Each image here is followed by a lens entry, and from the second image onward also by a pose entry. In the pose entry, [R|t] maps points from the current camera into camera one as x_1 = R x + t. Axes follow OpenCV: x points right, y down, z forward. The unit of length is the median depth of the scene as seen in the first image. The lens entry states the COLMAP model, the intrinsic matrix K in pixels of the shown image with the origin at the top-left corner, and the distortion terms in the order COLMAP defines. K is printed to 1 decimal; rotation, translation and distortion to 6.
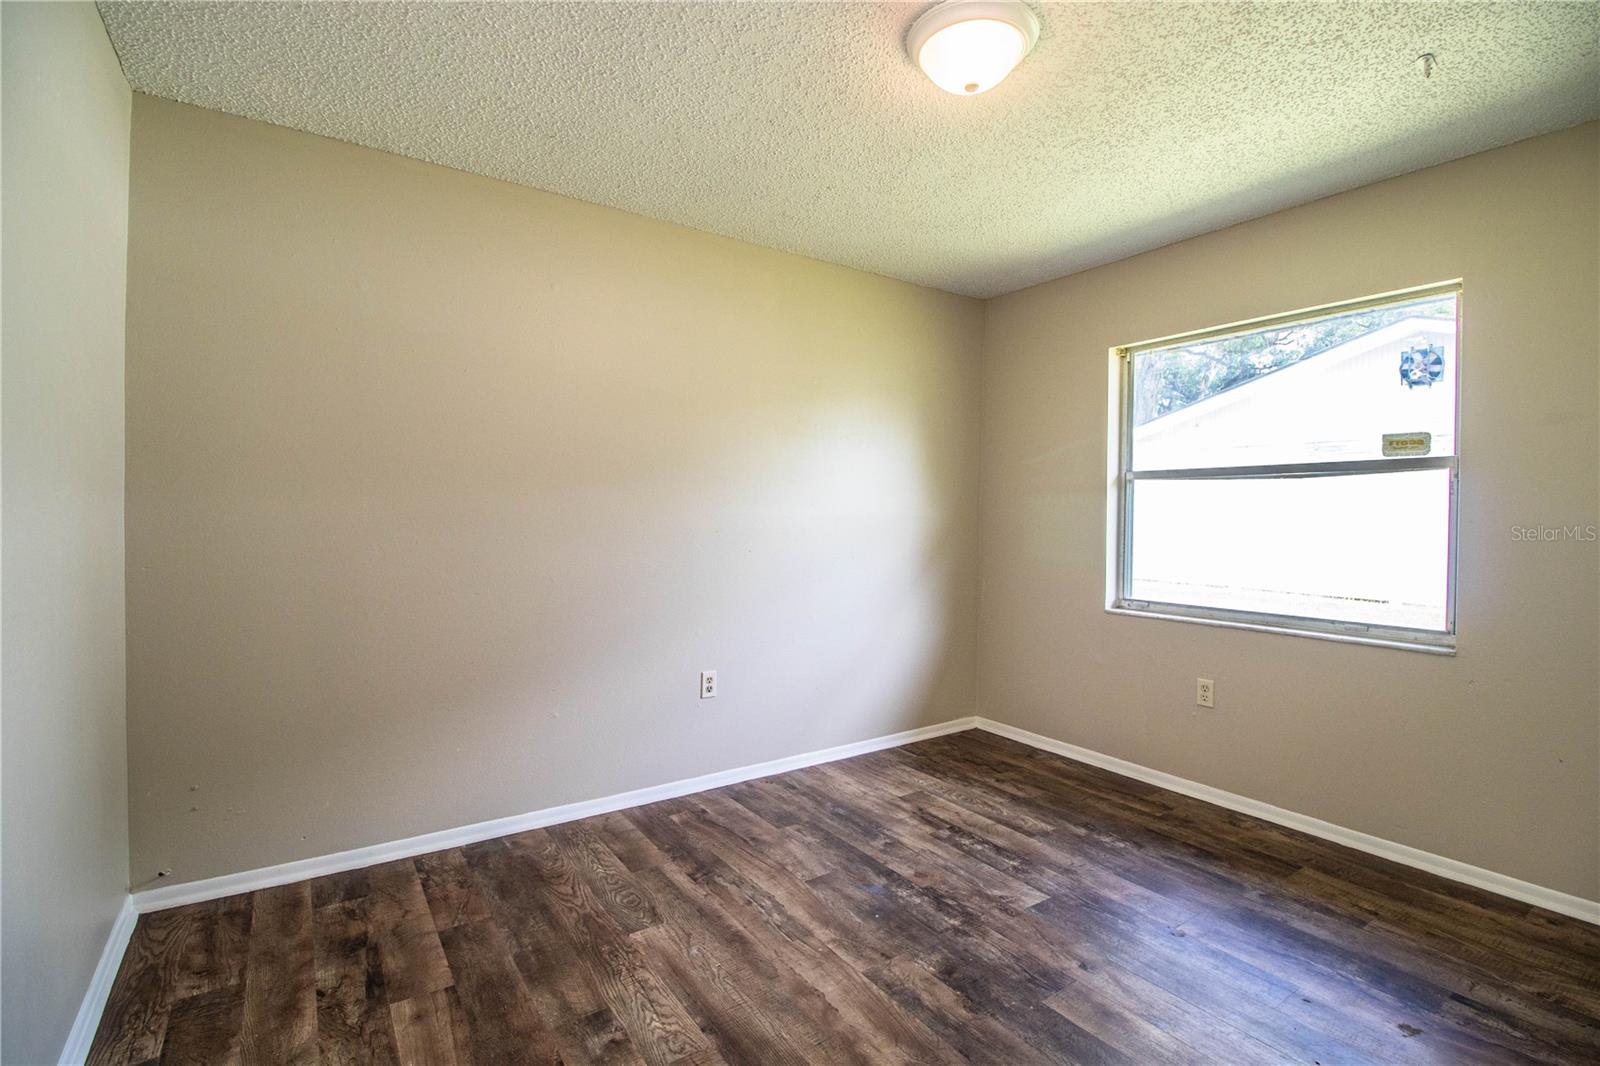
lens RADIAL K [[739.9, 0, 808.0], [0, 739.9, 520.2], [0, 0, 1]] dist [-0.002617, -0.012134]
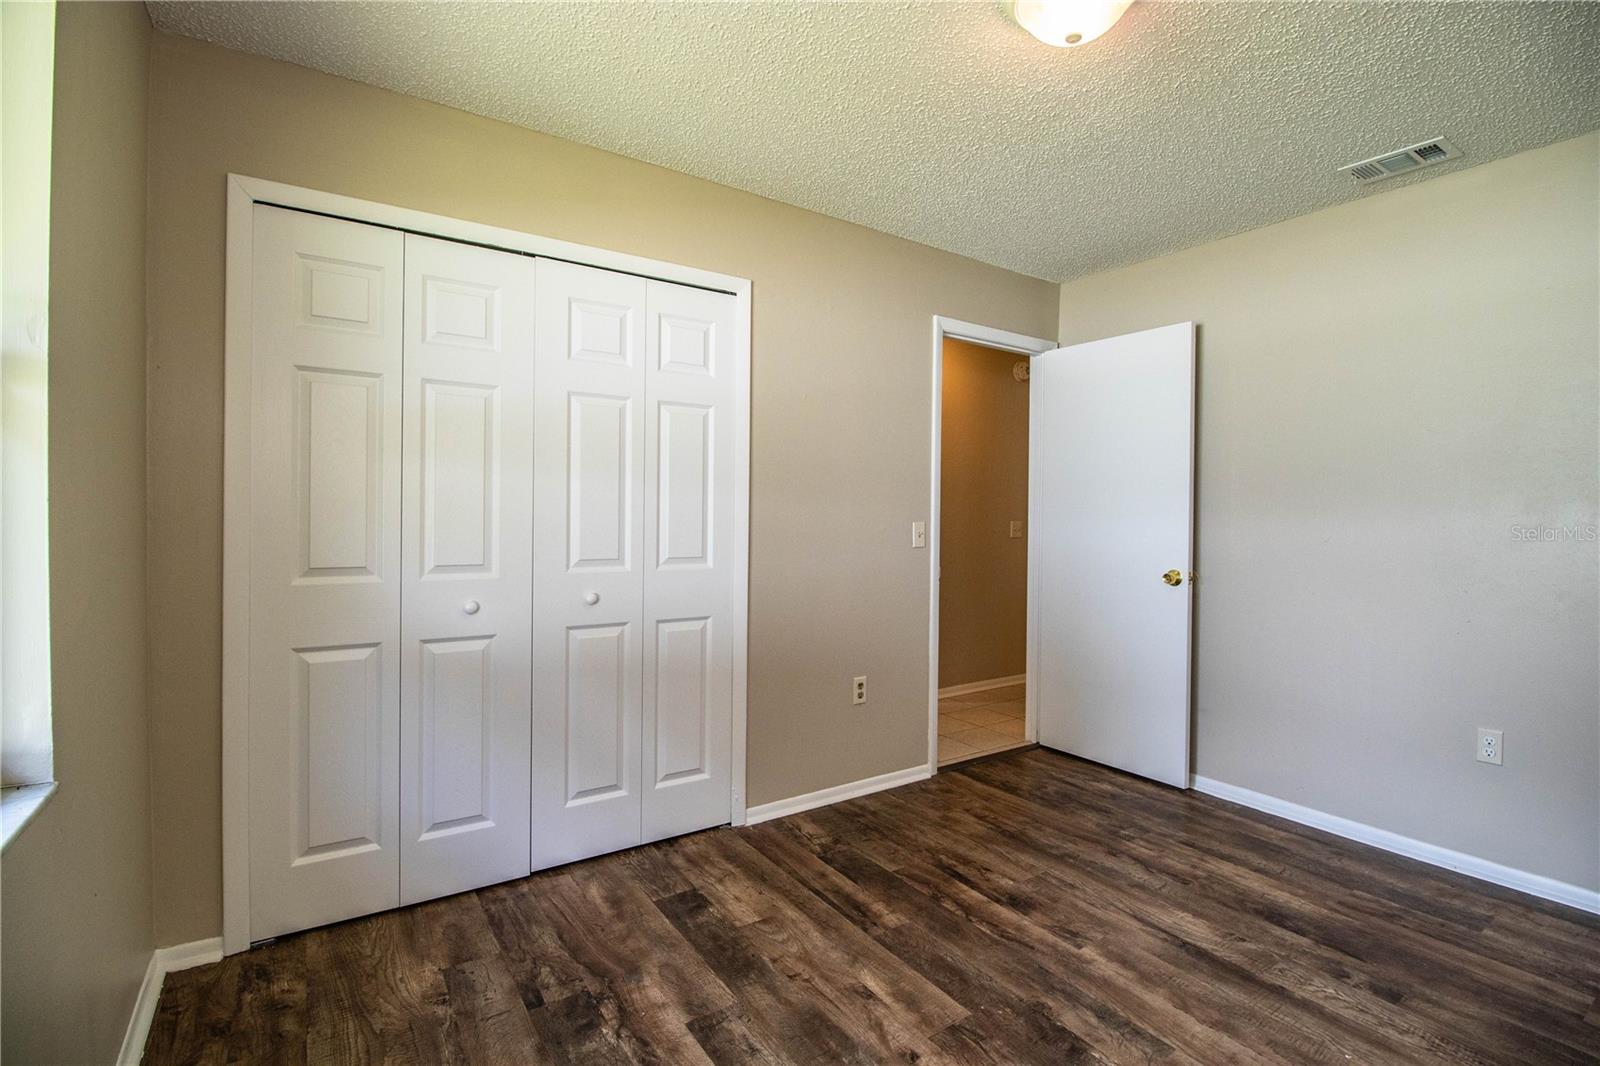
lens RADIAL K [[739.9, 0, 808.0], [0, 739.9, 520.2], [0, 0, 1]] dist [-0.002617, -0.012134]
pose [[-0.999764, -0.020399, 0.007460, 0.534757], [-0.020313, 0.999728, 0.011422, -0.004624], [-0.007691, 0.011268, -0.999907, 1.951828]]
